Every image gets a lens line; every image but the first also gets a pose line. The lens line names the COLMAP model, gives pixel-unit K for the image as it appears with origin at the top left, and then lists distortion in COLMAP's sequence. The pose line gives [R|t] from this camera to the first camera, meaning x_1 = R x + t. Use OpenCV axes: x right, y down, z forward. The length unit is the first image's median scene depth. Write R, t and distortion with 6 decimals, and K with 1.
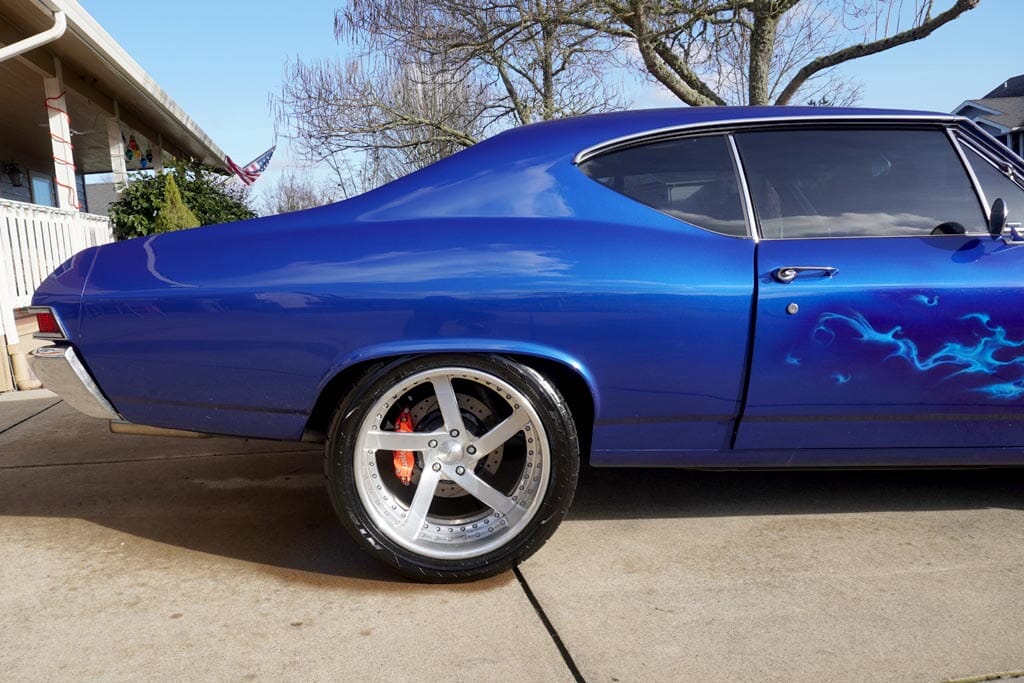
lens RADIAL K [[777.6, 0, 467.4], [0, 777.6, 312.9], [0, 0, 1]] dist [-0.040062, 0.034611]
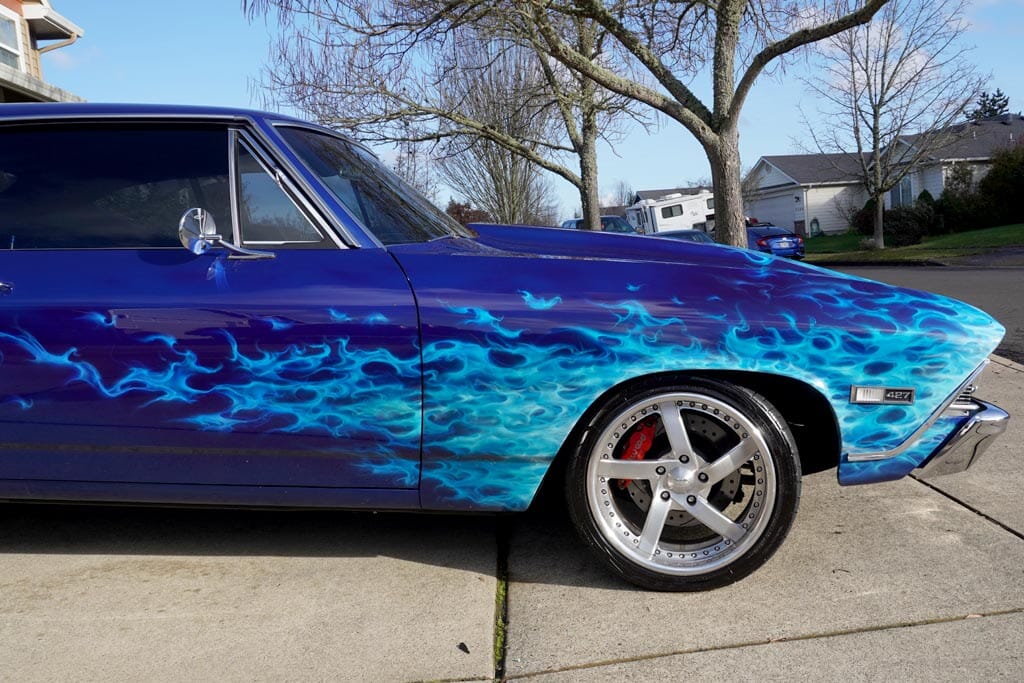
lens RADIAL K [[891.0, 0, 517.1], [0, 891.0, 342.6], [0, 0, 1]] dist [-0.048765, 0.005096]
pose [[0.999346, 0.018974, -0.030794, 1.083231], [-0.018594, 0.999748, 0.012573, -0.011335], [0.031024, -0.011992, 0.999447, -0.020877]]
